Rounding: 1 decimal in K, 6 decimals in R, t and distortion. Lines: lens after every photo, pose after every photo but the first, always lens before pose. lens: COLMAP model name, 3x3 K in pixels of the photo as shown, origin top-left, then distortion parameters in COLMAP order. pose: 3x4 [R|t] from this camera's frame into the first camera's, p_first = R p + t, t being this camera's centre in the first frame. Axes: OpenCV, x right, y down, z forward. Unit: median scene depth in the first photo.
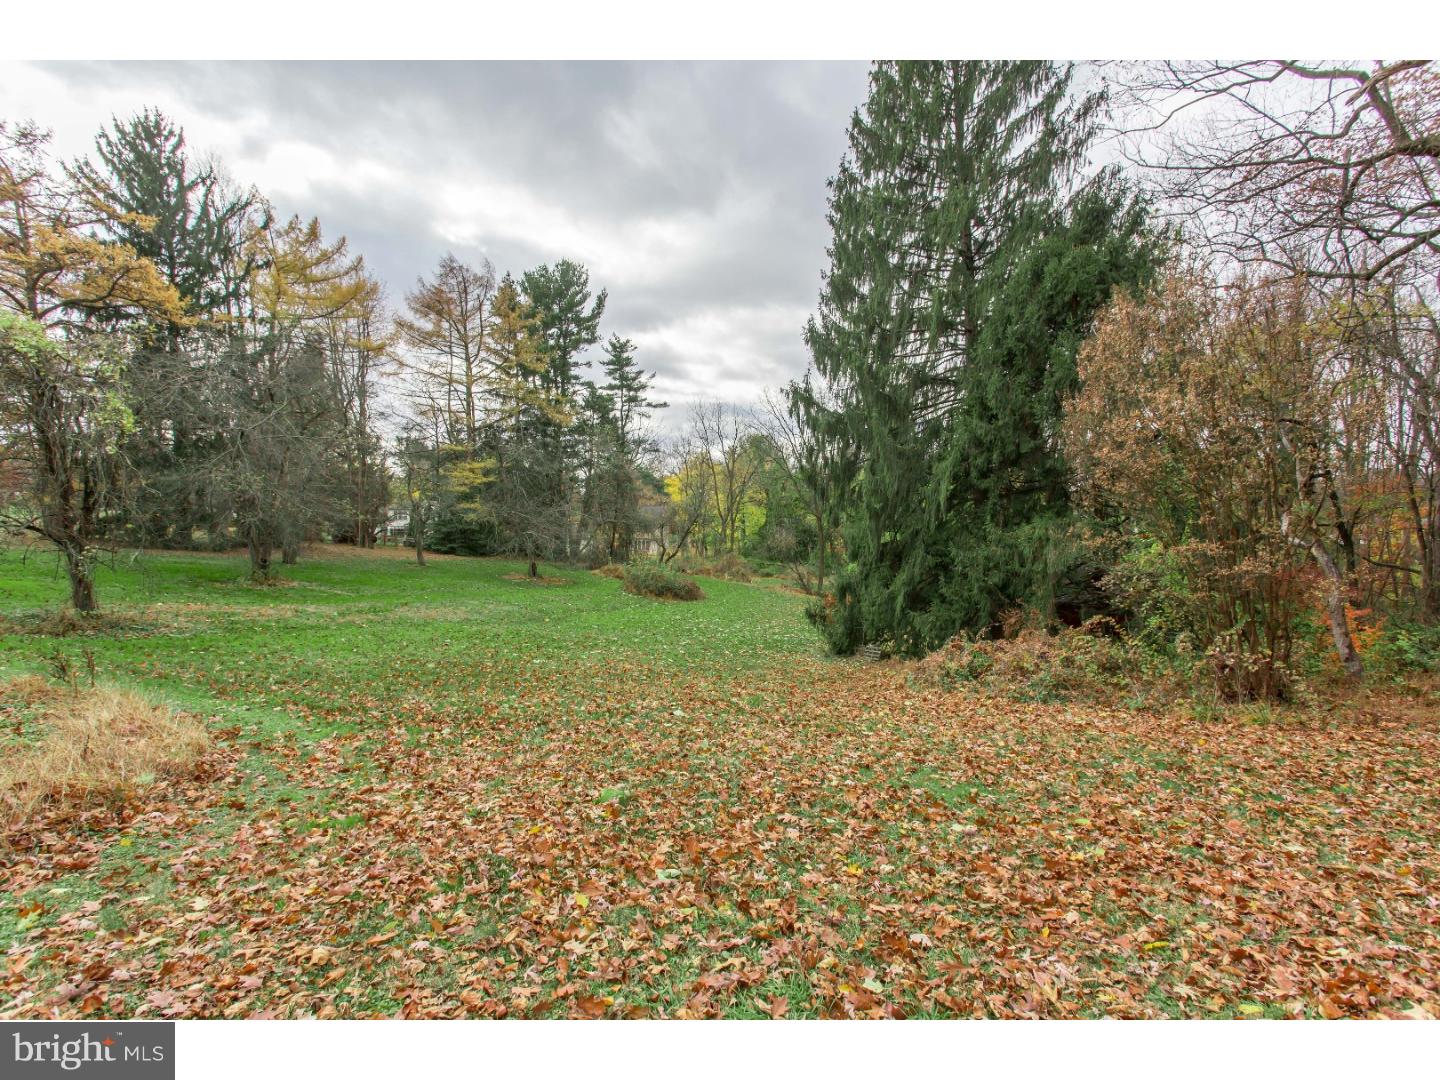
lens RADIAL K [[650.0, 0, 719.6], [0, 650.0, 534.1], [0, 0, 1]] dist [0.001977, -0.000251]
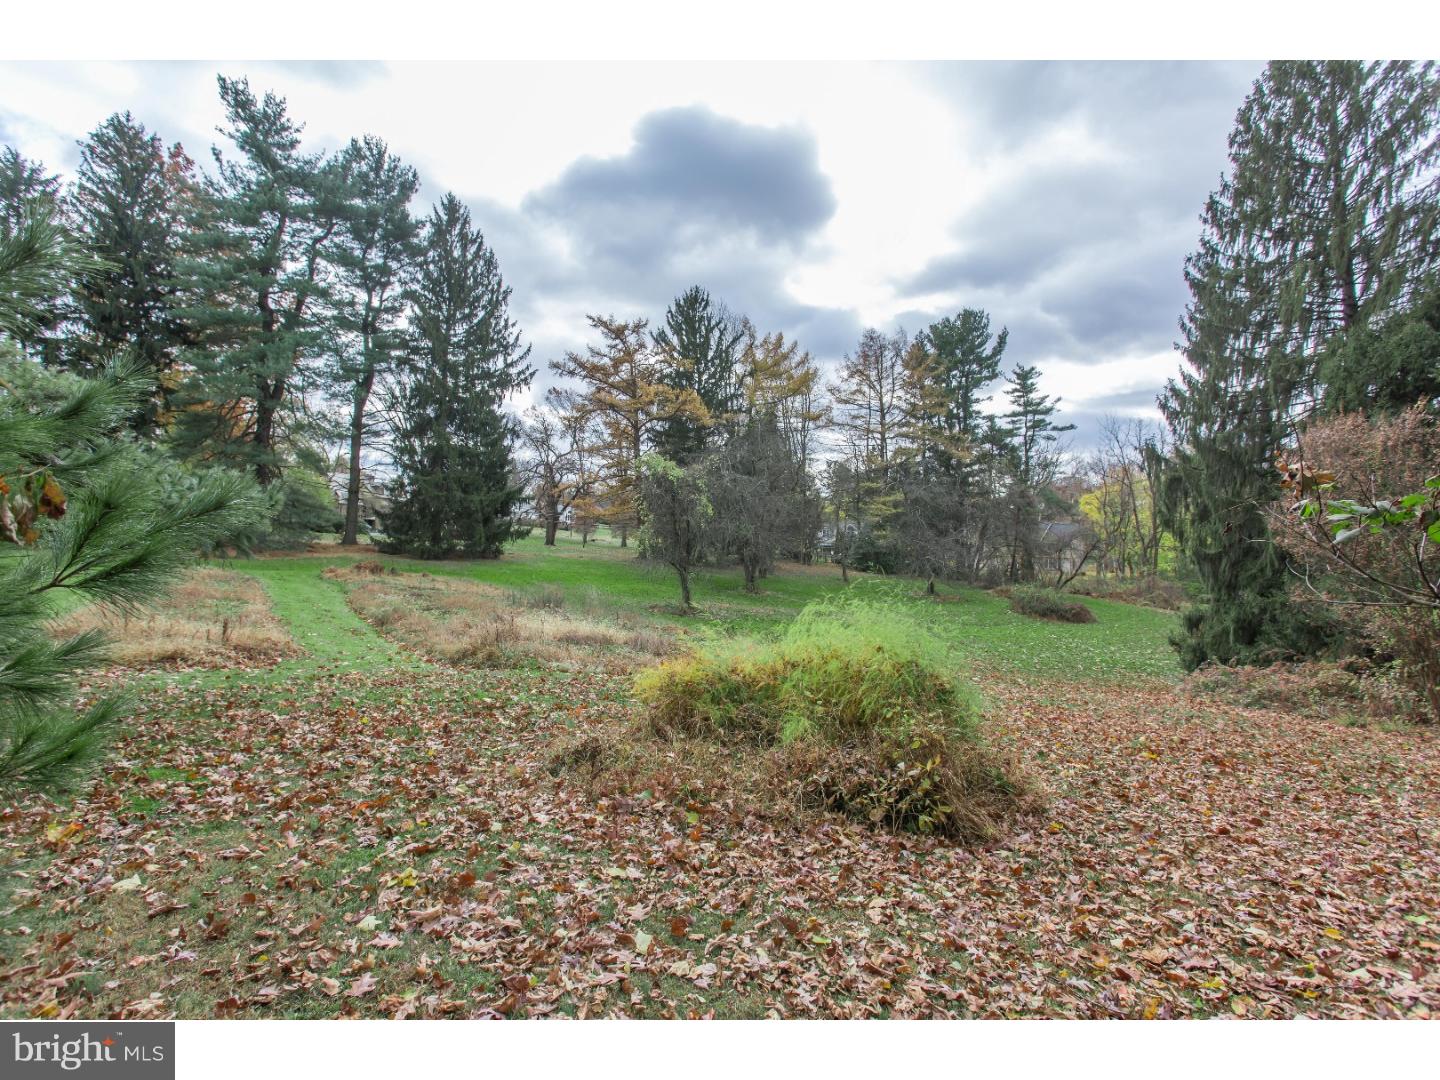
lens RADIAL K [[650.0, 0, 719.6], [0, 650.0, 534.1], [0, 0, 1]] dist [0.001977, -0.000251]
pose [[0.814414, 0.000626, -0.580284, 0.063920], [-0.011192, 0.999830, -0.014630, -0.015809], [0.580177, 0.018410, 0.814283, -0.146286]]
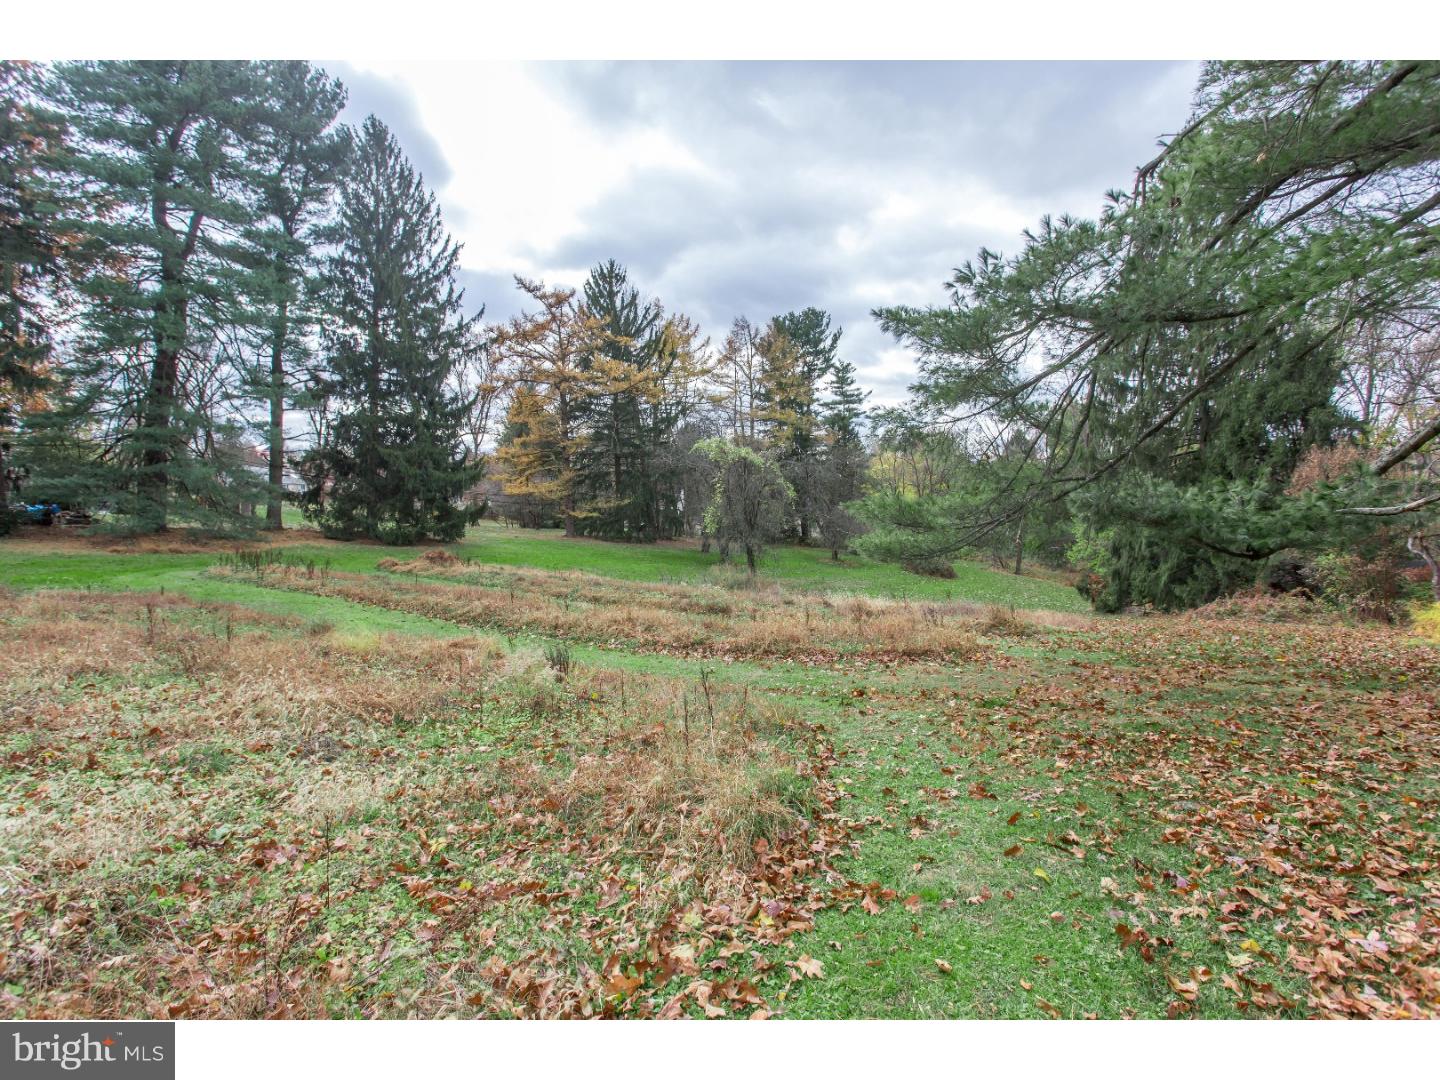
lens RADIAL K [[650.0, 0, 719.6], [0, 650.0, 534.1], [0, 0, 1]] dist [0.001977, -0.000251]
pose [[0.982621, -0.000284, -0.185621, -0.180396], [0.006741, 0.999394, 0.034160, -0.027215], [0.185499, -0.034818, 0.982027, -0.292141]]
